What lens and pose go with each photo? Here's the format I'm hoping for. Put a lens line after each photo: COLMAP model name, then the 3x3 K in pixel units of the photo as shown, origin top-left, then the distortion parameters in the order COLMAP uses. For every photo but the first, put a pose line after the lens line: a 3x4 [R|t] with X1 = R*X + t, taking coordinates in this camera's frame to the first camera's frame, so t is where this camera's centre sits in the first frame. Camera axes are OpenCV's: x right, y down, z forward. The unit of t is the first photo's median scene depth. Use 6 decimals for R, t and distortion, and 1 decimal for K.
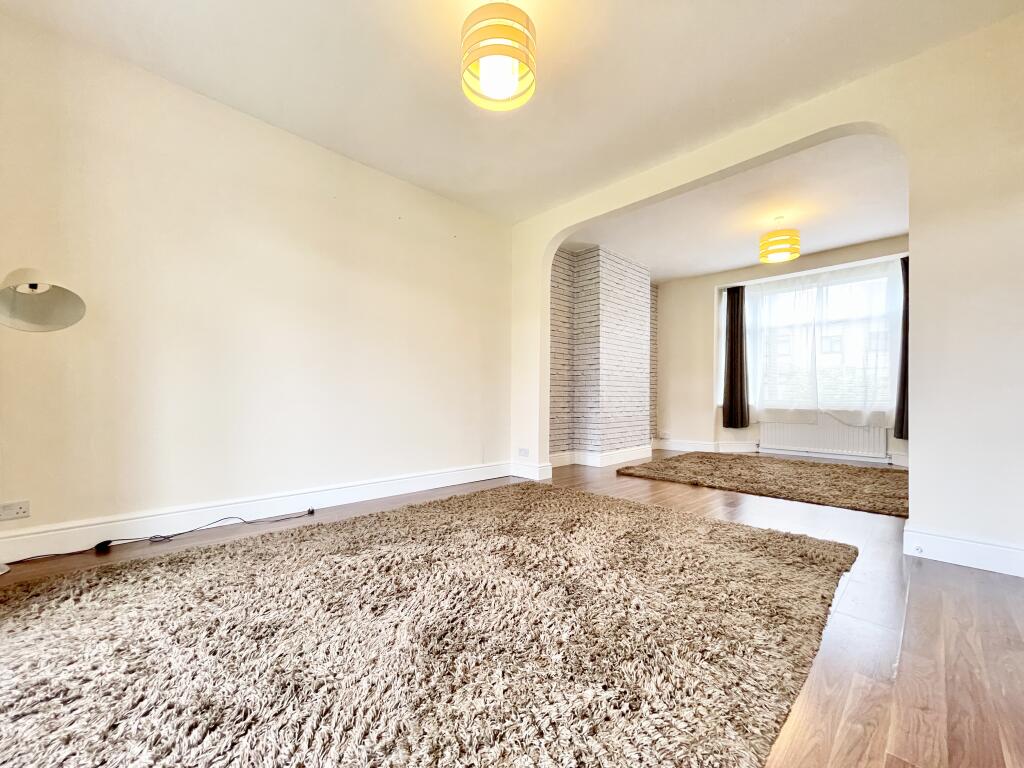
lens RADIAL K [[412.9, 0, 508.6], [0, 412.9, 384.3], [0, 0, 1]] dist [0.008642, -0.003425]
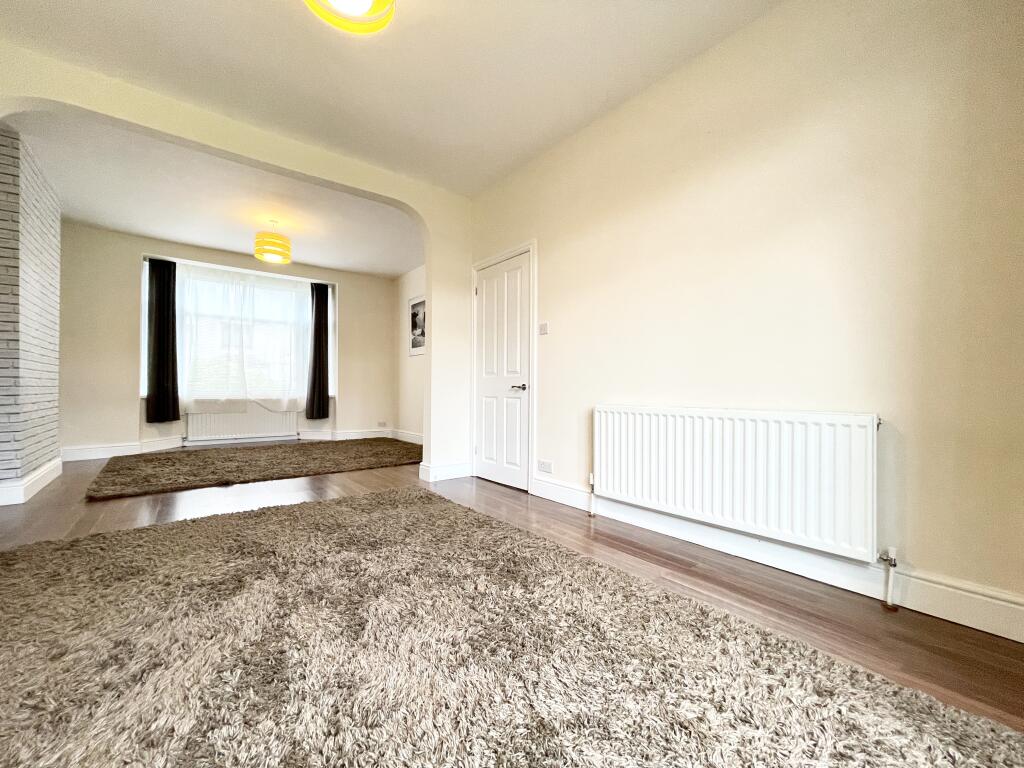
lens RADIAL K [[412.9, 0, 503.0], [0, 412.9, 389.1], [0, 0, 1]] dist [0.008642, -0.003425]
pose [[0.115064, -0.003891, 0.993350, -0.250856], [-0.034268, 0.999382, 0.007885, 0.003282], [-0.992767, -0.034948, 0.114860, 0.194851]]
